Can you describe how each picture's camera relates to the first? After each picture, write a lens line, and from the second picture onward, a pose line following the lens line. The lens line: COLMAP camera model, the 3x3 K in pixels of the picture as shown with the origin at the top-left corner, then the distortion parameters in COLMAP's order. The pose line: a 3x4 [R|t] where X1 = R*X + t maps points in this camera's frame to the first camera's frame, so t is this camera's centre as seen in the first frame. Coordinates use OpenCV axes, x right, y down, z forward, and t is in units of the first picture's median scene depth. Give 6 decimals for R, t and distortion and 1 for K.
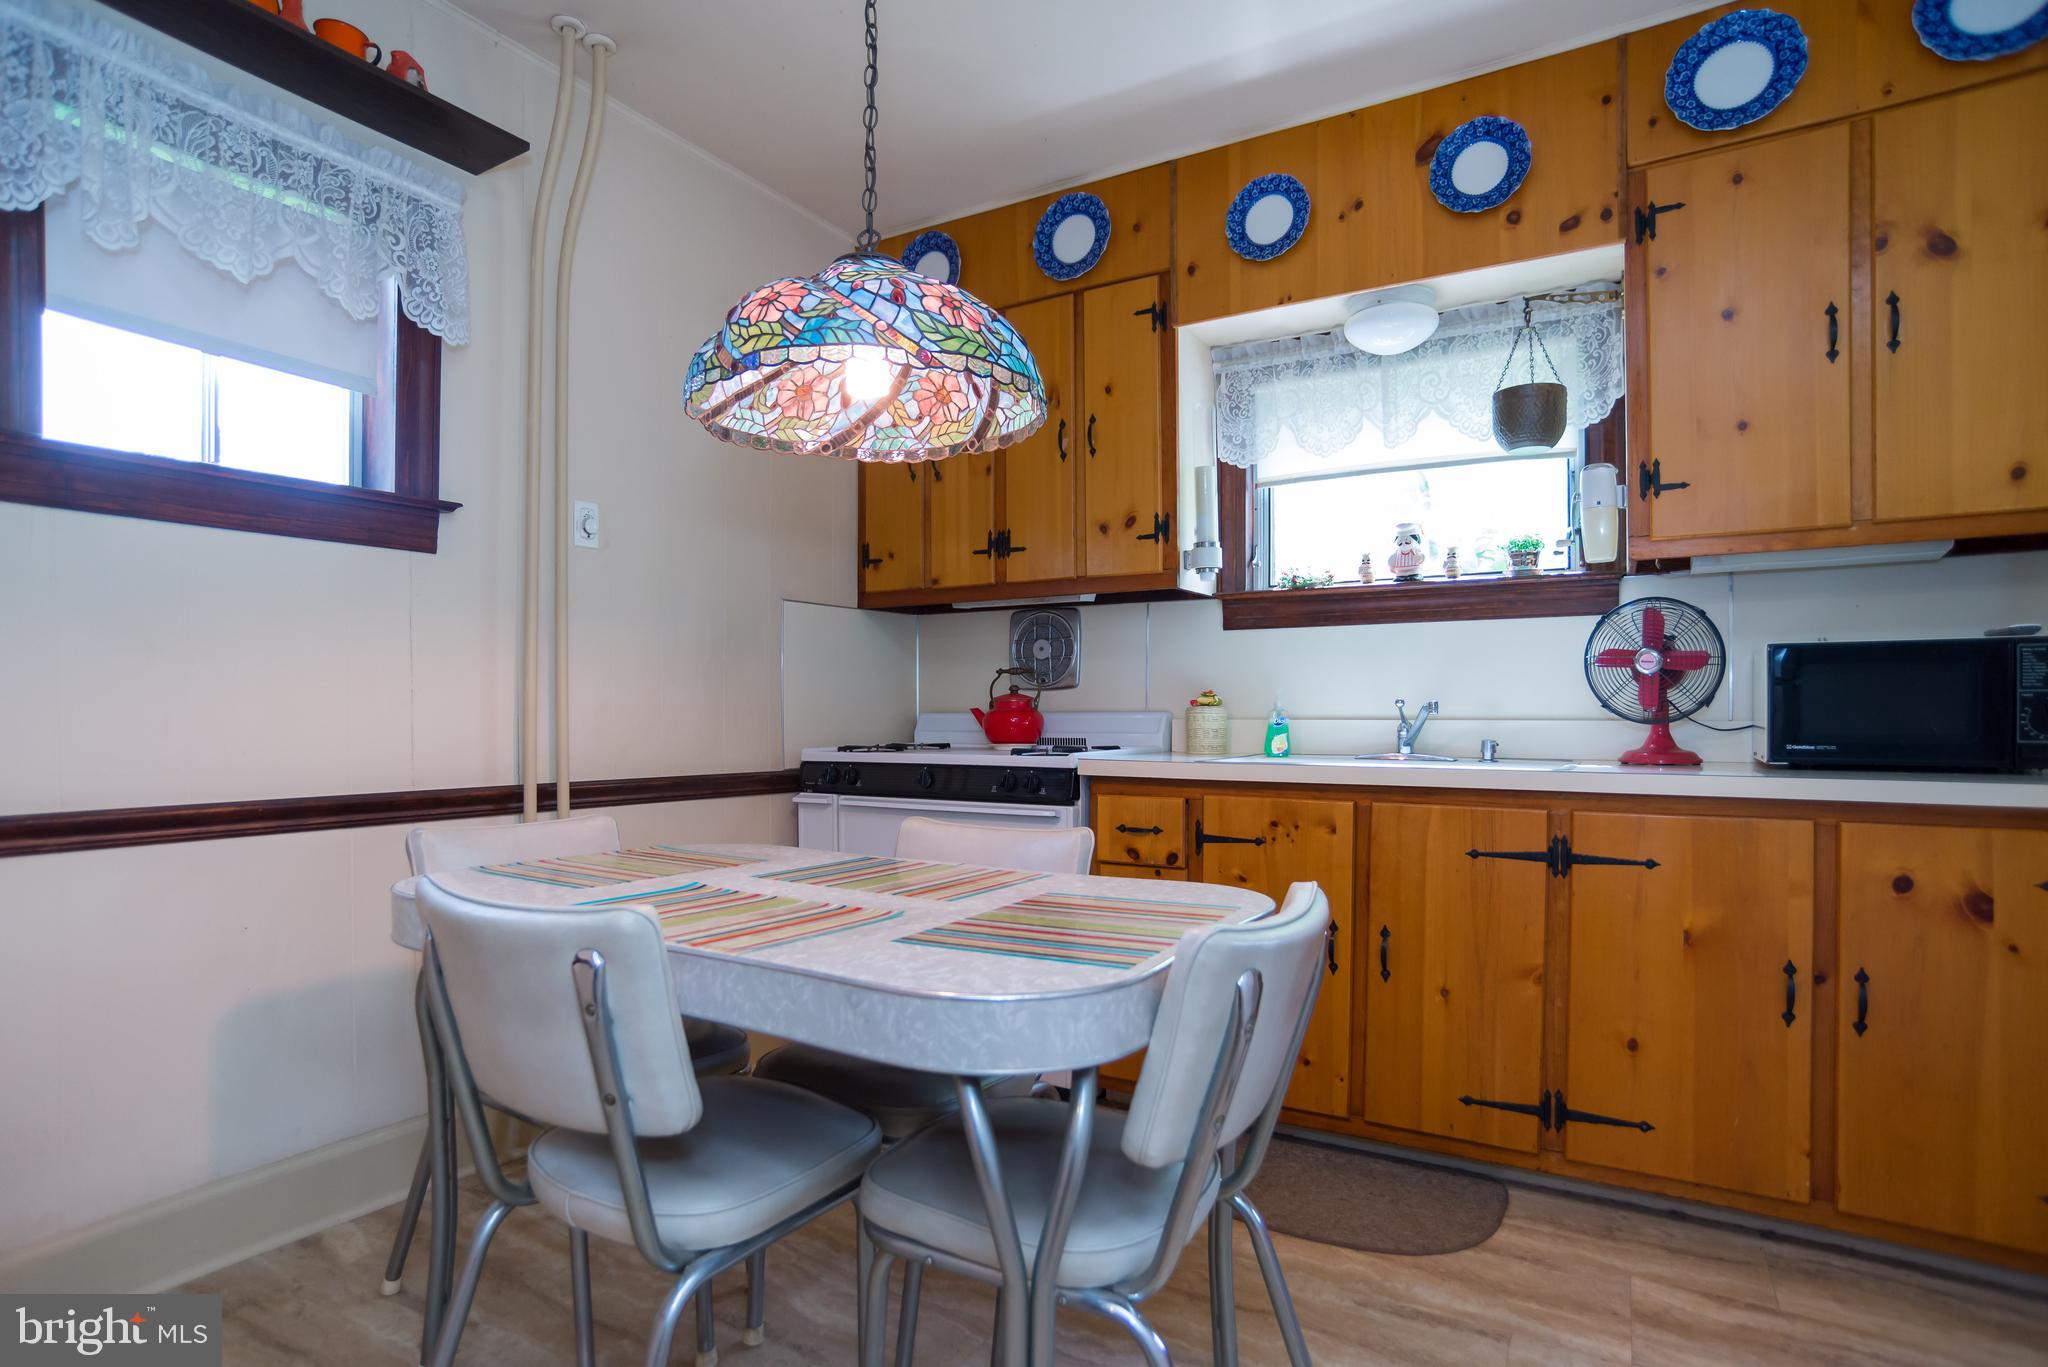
lens RADIAL K [[1056.6, 0, 1020.8], [0, 1056.6, 750.4], [0, 0, 1]] dist [-0.041463, 0.012957]
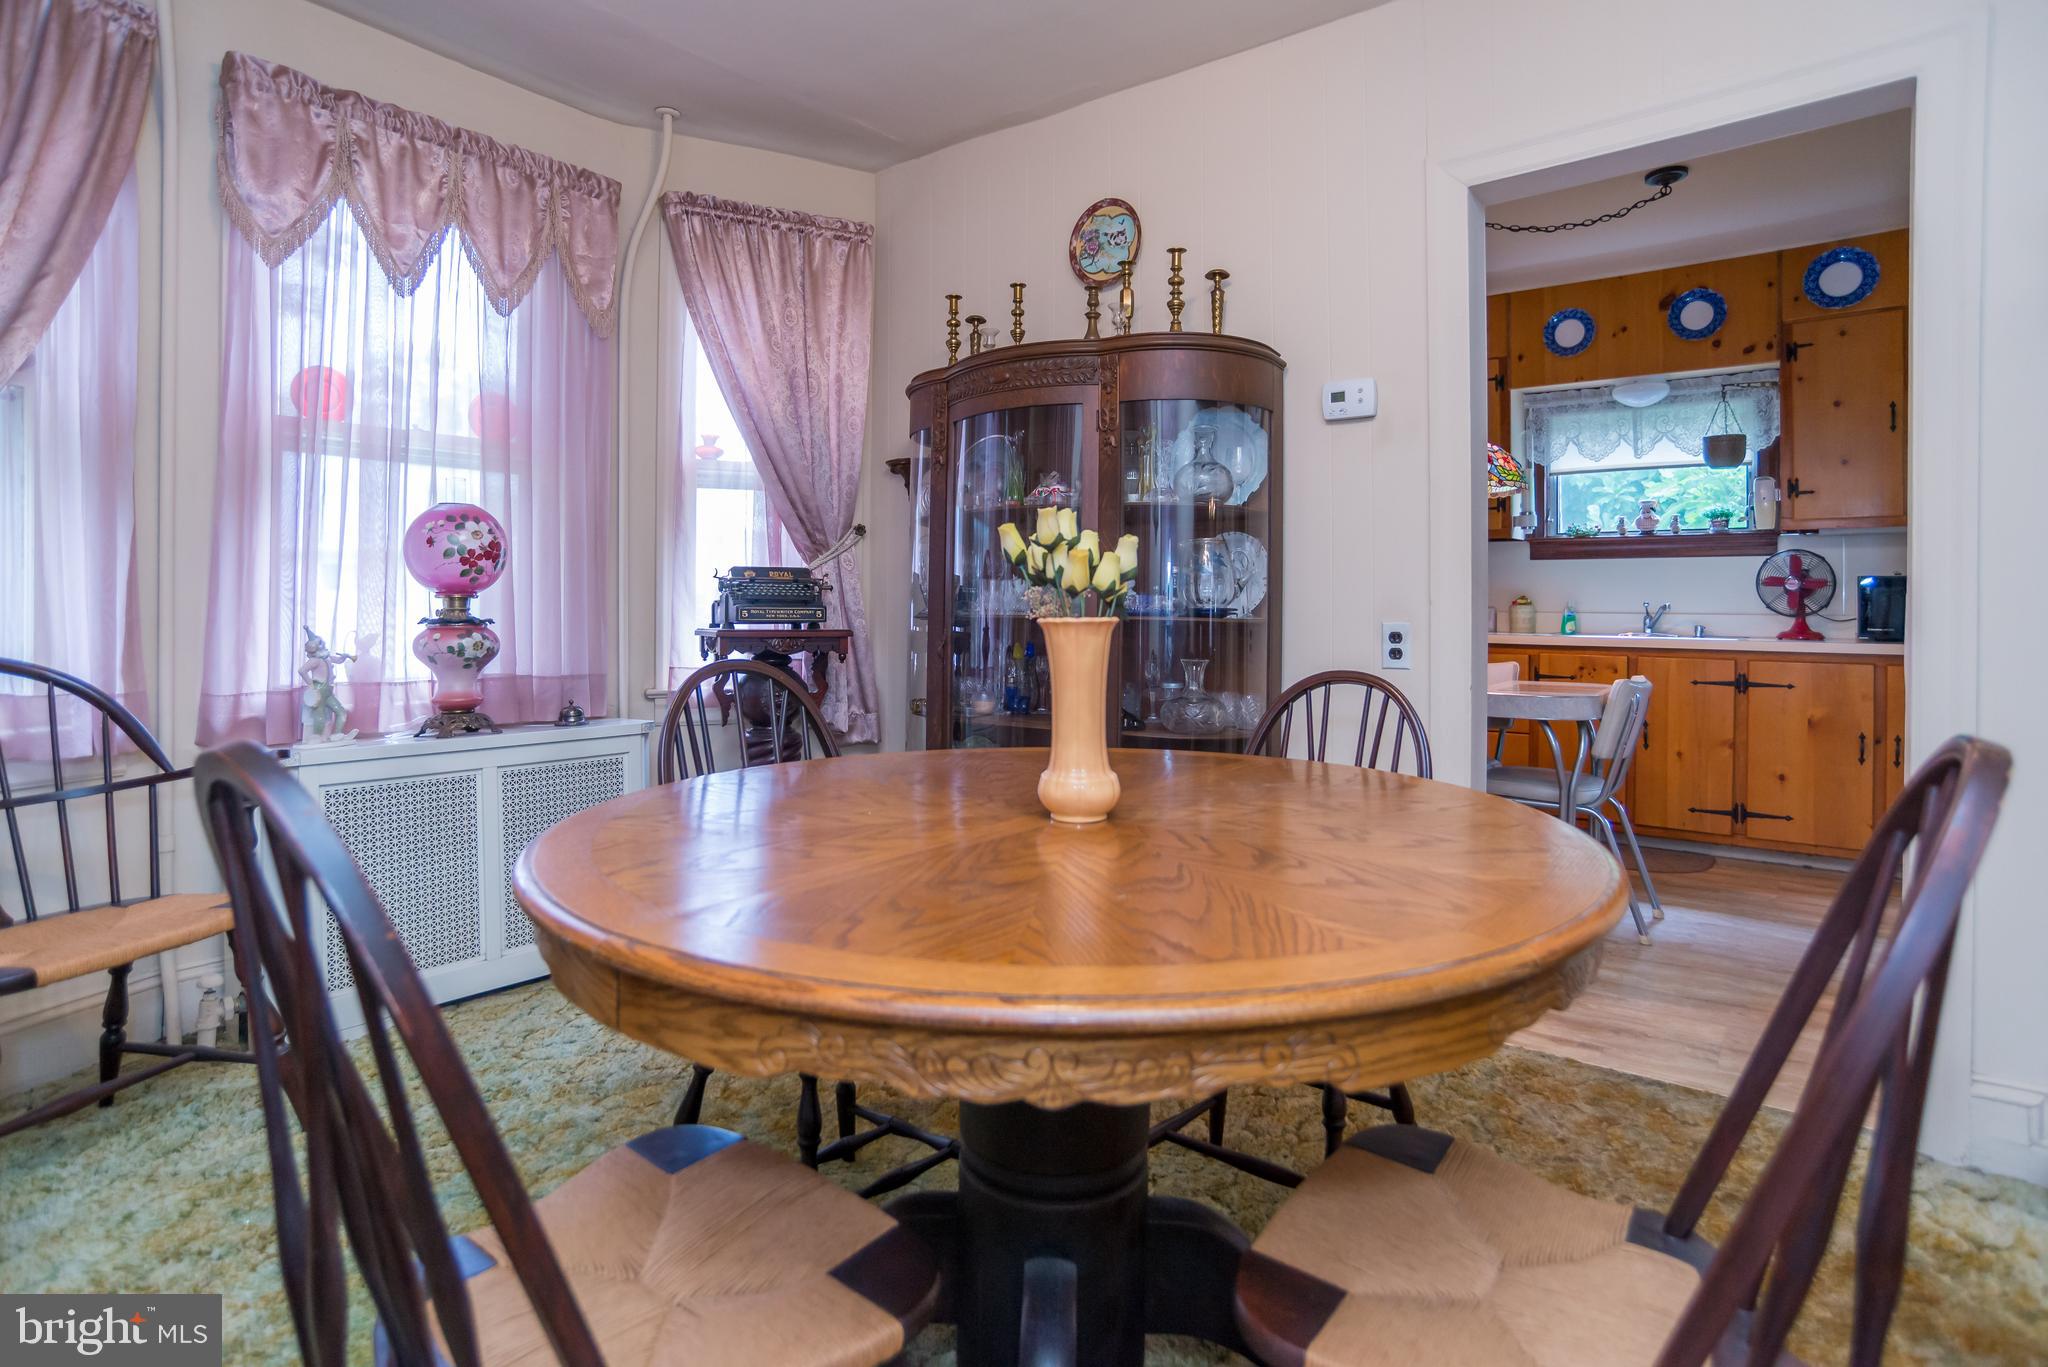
lens RADIAL K [[1076.4, 0, 1029.8], [0, 1076.4, 615.8], [0, 0, 1]] dist [-0.015983, 0.000219]
pose [[0.993709, 0.008876, -0.111637, -0.524582], [-0.011126, 0.999747, -0.019546, 0.023644], [0.111435, 0.020665, 0.993557, -1.017380]]
